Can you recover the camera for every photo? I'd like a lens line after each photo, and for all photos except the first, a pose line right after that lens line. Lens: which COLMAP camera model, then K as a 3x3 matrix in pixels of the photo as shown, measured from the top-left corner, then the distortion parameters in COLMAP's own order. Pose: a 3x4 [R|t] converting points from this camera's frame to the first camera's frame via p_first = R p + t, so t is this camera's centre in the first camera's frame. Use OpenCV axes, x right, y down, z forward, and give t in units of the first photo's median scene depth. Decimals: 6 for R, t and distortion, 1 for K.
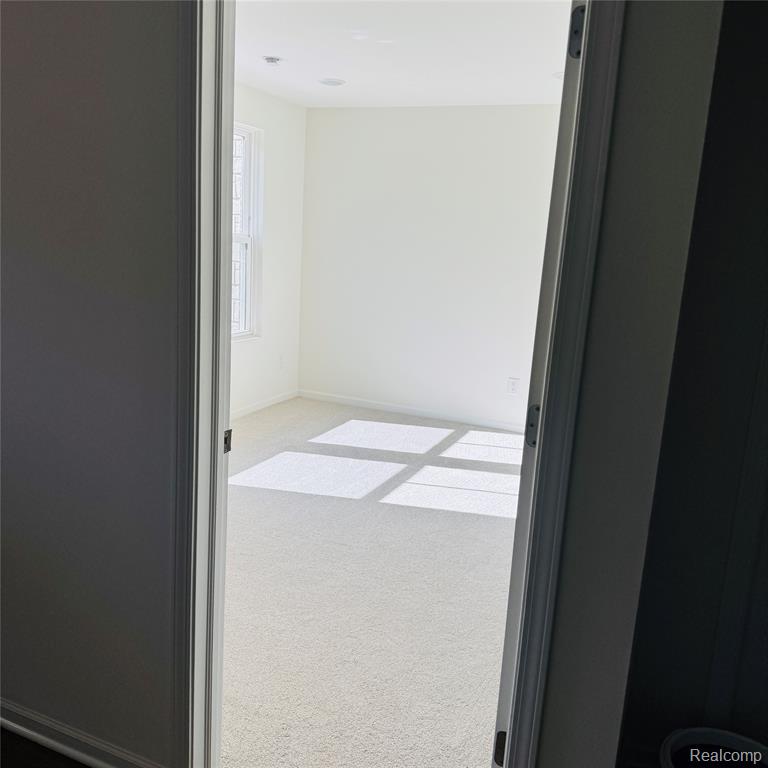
lens RADIAL K [[726.6, 0, 377.8], [0, 726.6, 384.4], [0, 0, 1]] dist [0.106855, -0.161902]
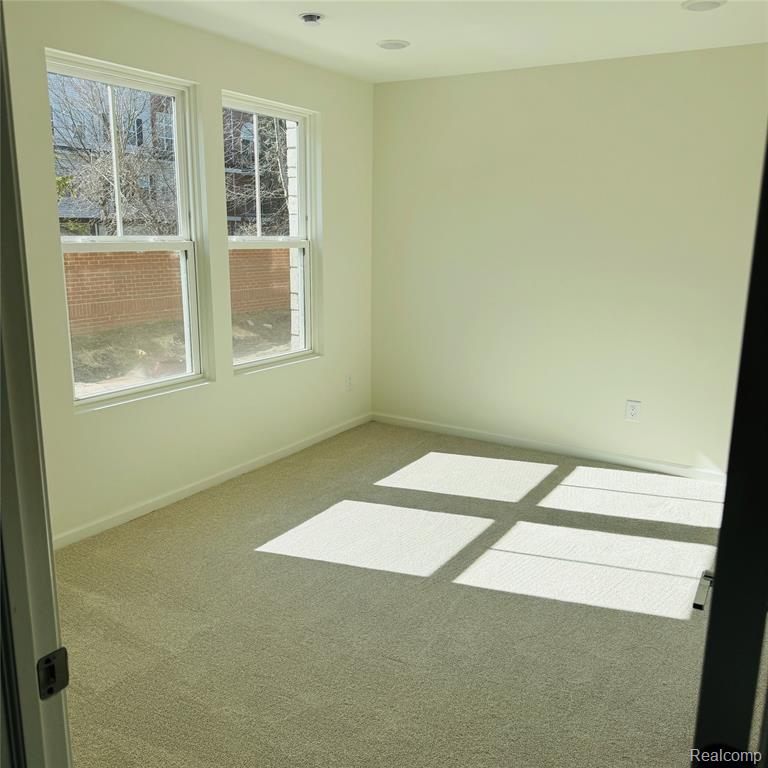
lens RADIAL K [[726.6, 0, 377.8], [0, 726.6, 384.4], [0, 0, 1]] dist [0.106855, -0.161902]
pose [[0.988817, -0.016447, -0.148223, 0.033901], [0.017818, 0.999810, 0.007921, -0.043409], [0.148064, -0.010473, 0.988922, 0.190013]]
